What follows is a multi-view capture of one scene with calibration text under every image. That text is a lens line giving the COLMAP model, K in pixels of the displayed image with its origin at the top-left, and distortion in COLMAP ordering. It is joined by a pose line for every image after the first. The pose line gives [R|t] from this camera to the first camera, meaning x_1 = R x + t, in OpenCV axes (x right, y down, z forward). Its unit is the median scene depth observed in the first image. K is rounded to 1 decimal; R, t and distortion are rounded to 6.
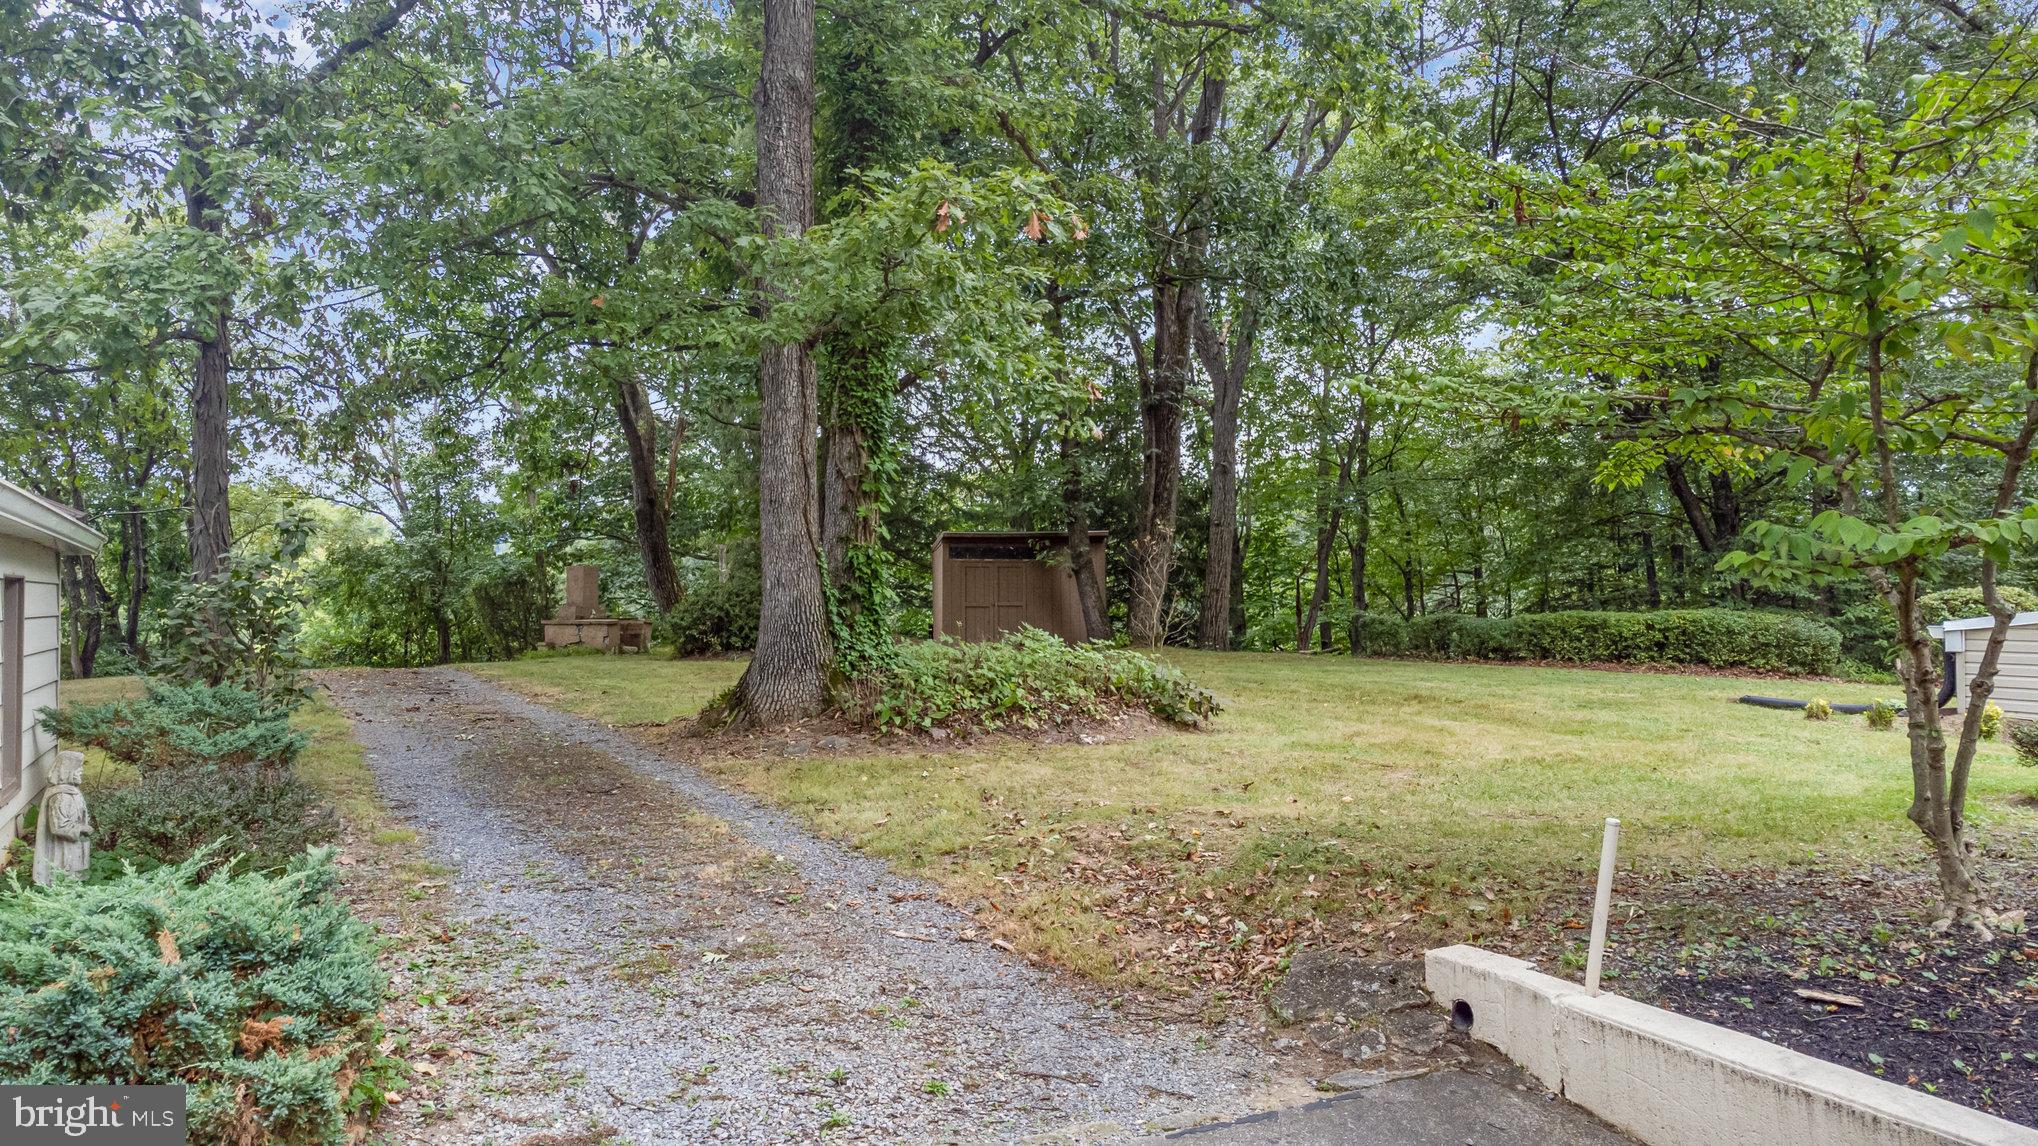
lens RADIAL K [[1416.4, 0, 1014.4], [0, 1416.4, 577.0], [0, 0, 1]] dist [0.074419, -0.002638]
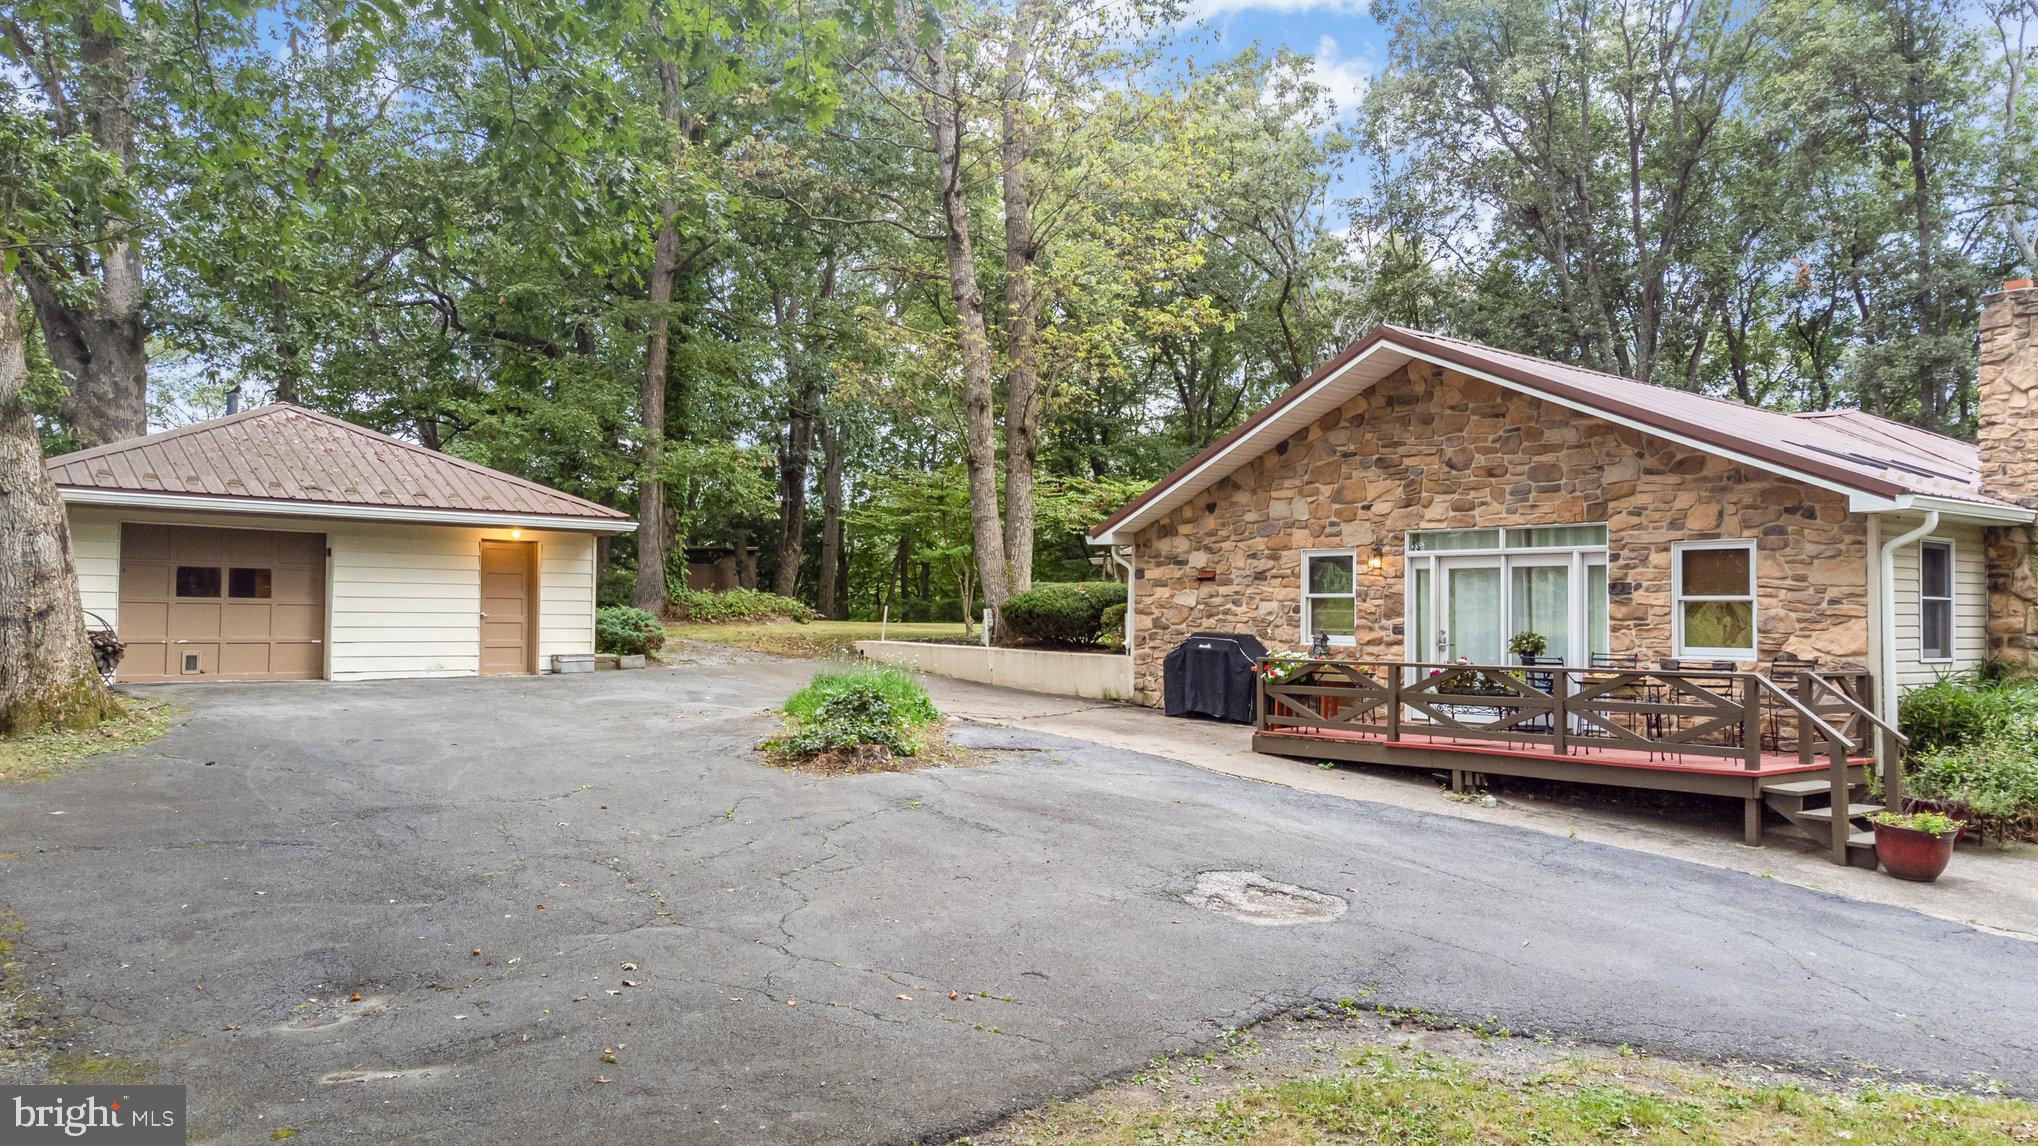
lens RADIAL K [[1416.4, 0, 1013.1], [0, 1416.4, 571.0], [0, 0, 1]] dist [0.074419, -0.002638]
pose [[0.965161, 0.017555, 0.261066, -0.075236], [-0.013314, 0.999749, -0.018003, 0.019634], [-0.261317, 0.013900, 0.965153, -0.633218]]
